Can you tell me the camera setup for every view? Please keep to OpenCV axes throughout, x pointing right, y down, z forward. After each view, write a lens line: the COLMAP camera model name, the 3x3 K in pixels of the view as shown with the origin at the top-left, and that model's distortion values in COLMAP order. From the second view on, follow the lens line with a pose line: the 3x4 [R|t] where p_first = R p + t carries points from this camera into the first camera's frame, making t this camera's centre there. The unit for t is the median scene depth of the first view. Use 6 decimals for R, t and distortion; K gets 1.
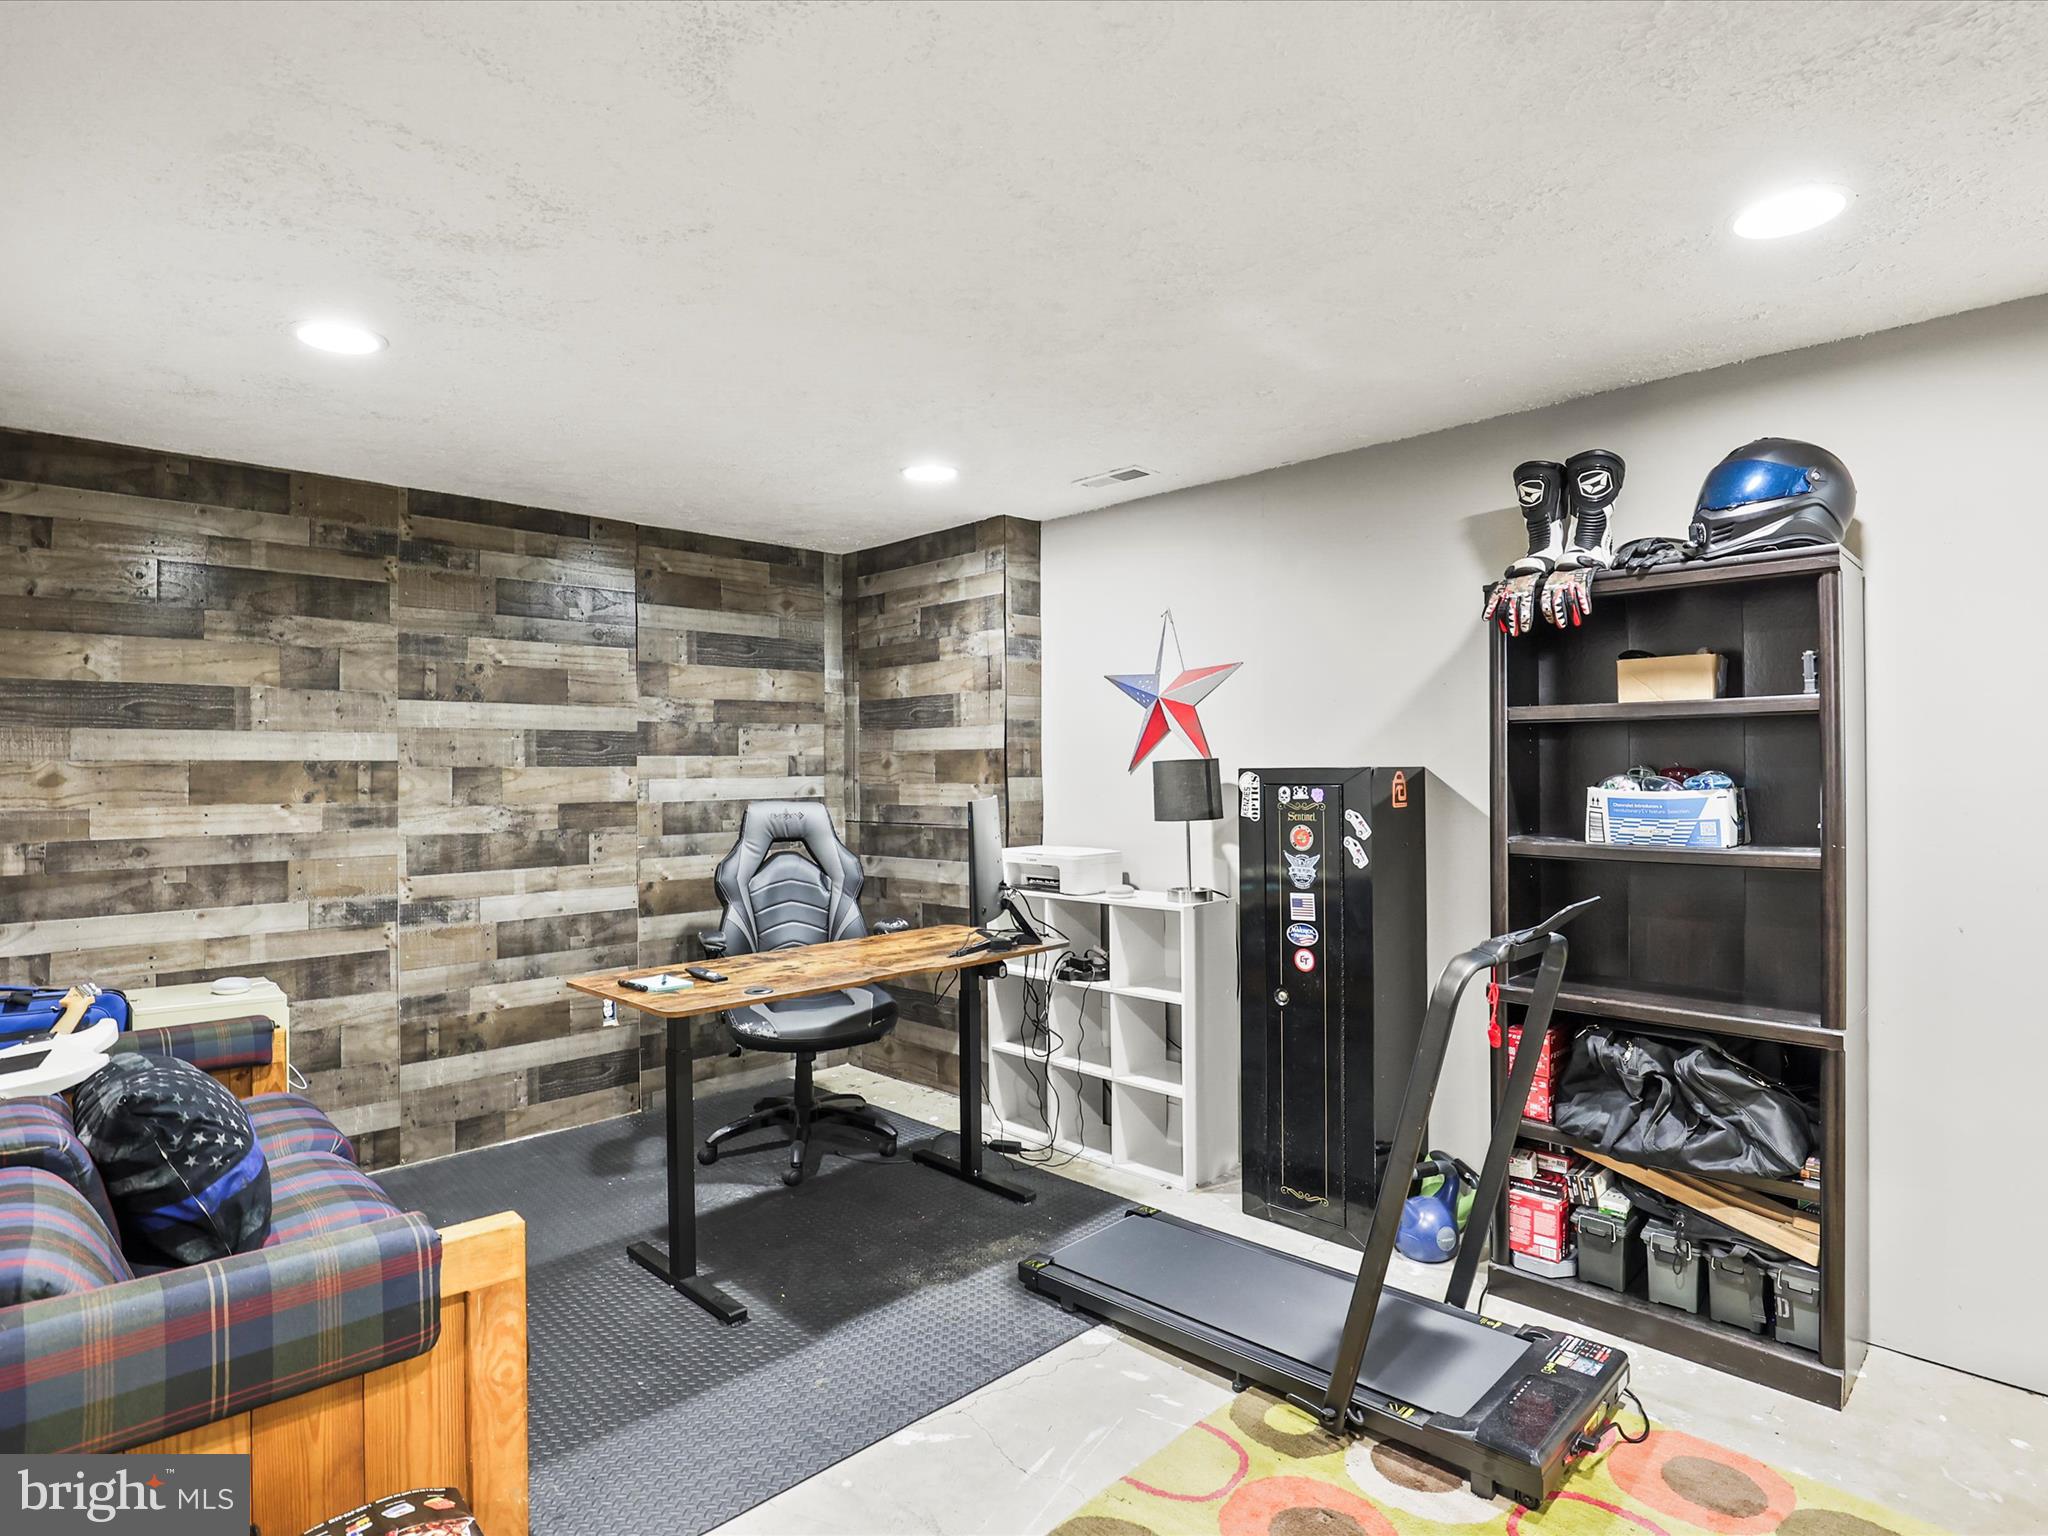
lens RADIAL K [[1068.3, 0, 1017.3], [0, 1068.3, 776.1], [0, 0, 1]] dist [-0.031113, 0.001447]
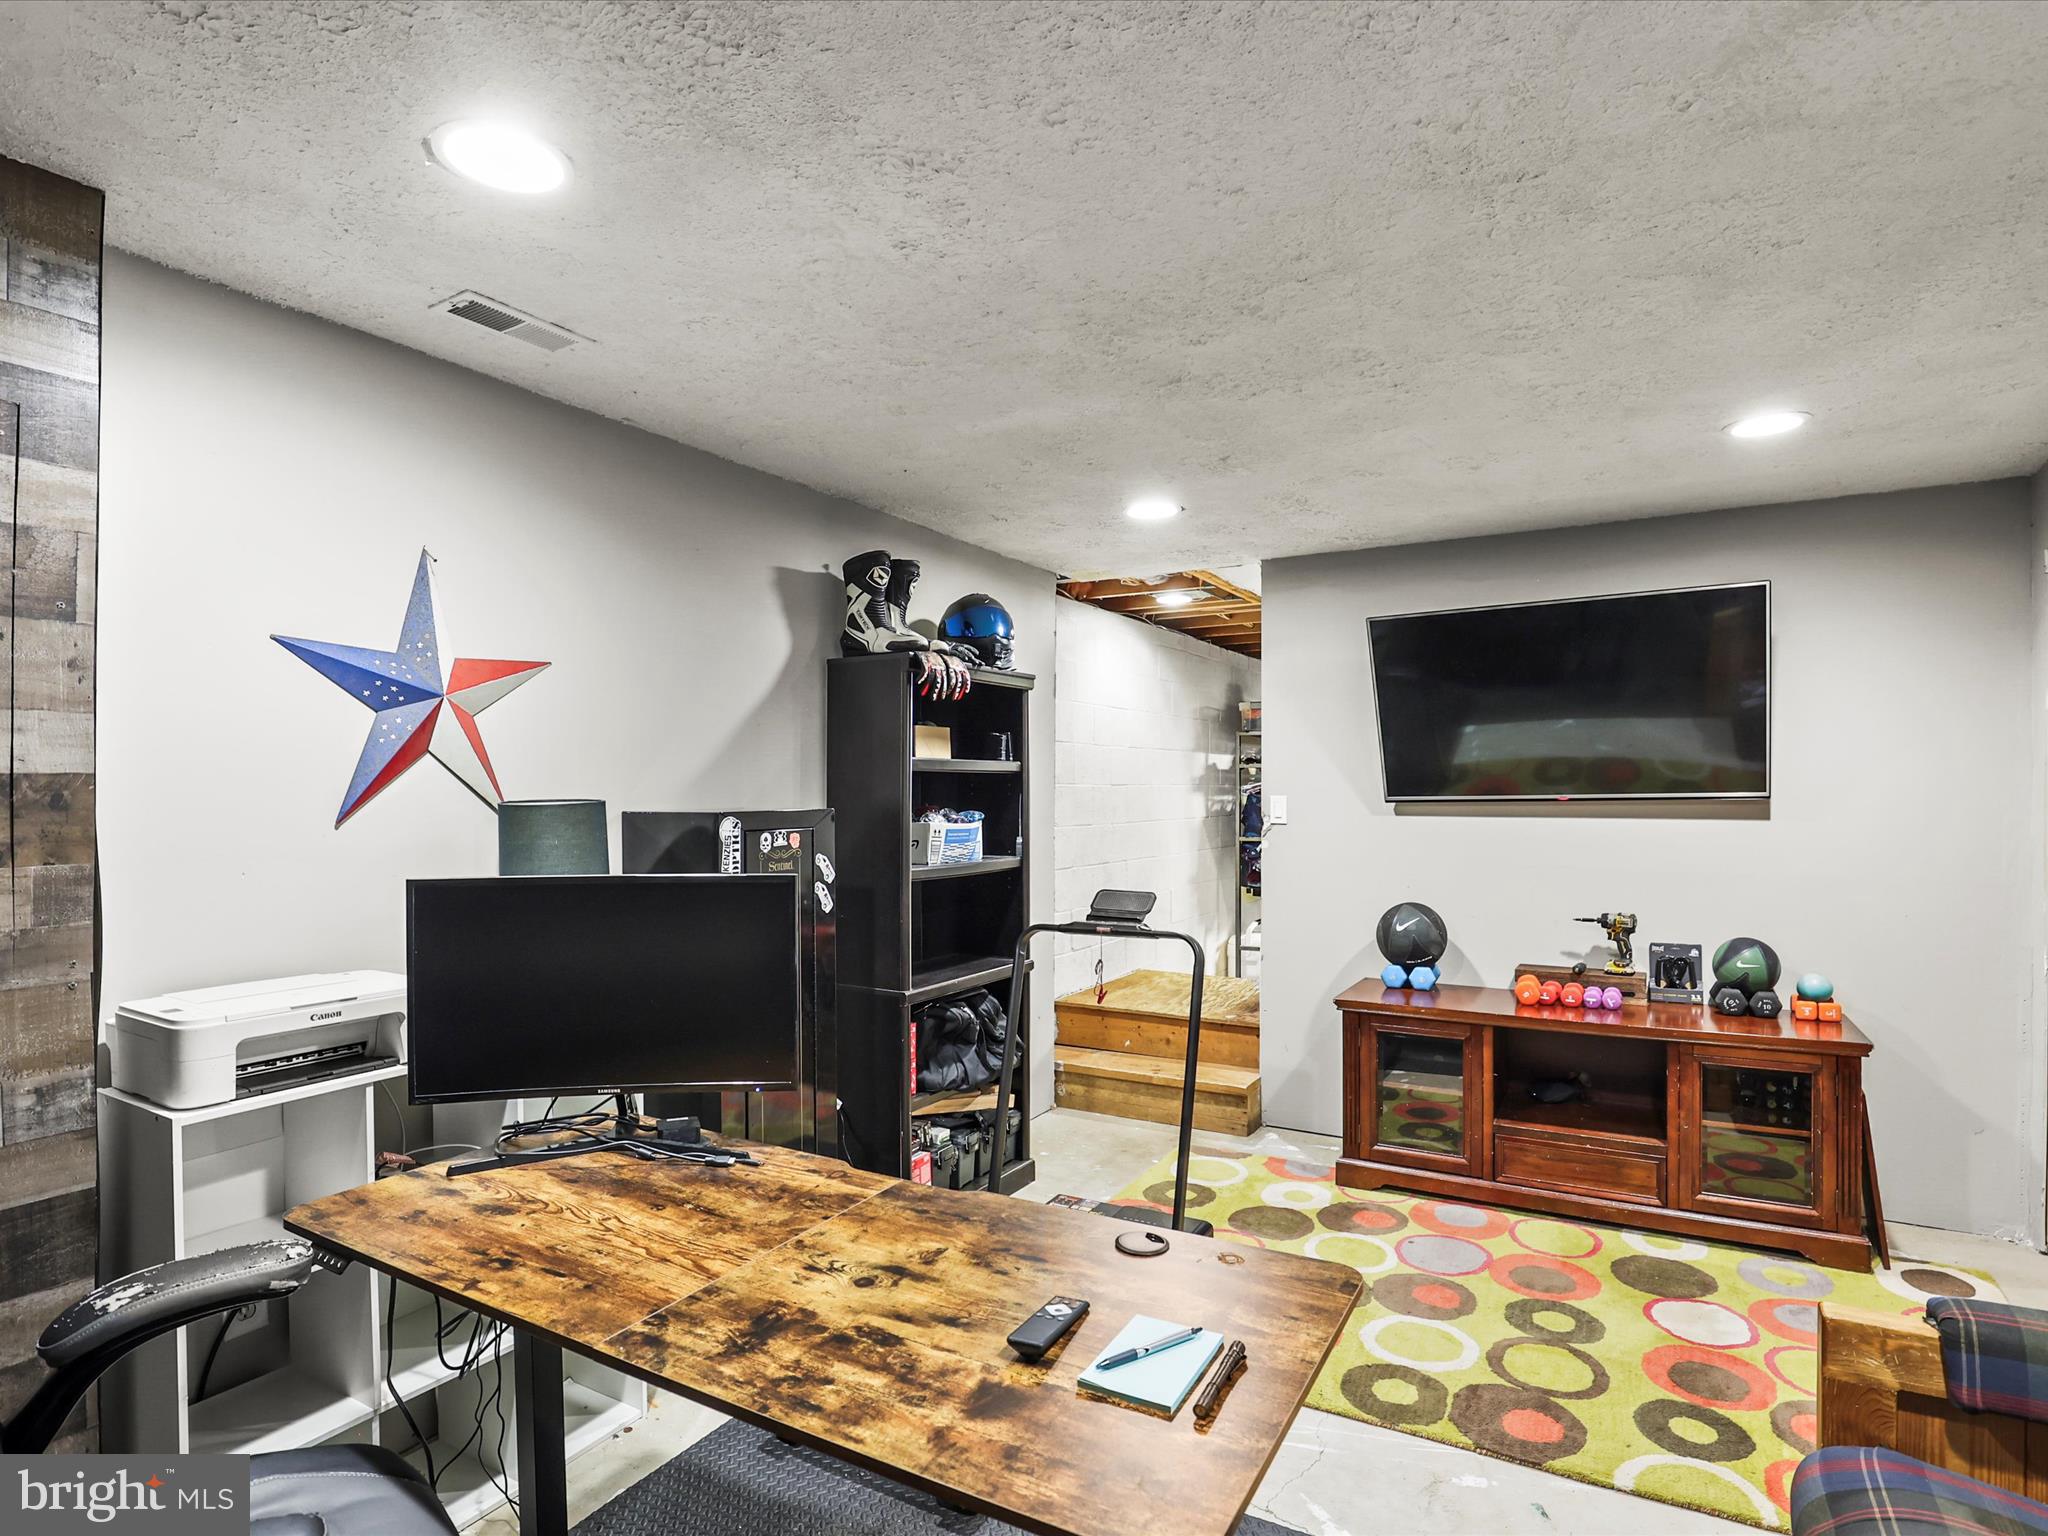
lens RADIAL K [[1068.3, 0, 1017.3], [0, 1068.3, 776.1], [0, 0, 1]] dist [-0.031113, 0.001447]
pose [[-0.271731, 0.019231, 0.962181, -0.659077], [0.011912, 0.999791, -0.016618, -0.019723], [-0.962300, 0.006946, -0.271903, 1.094662]]
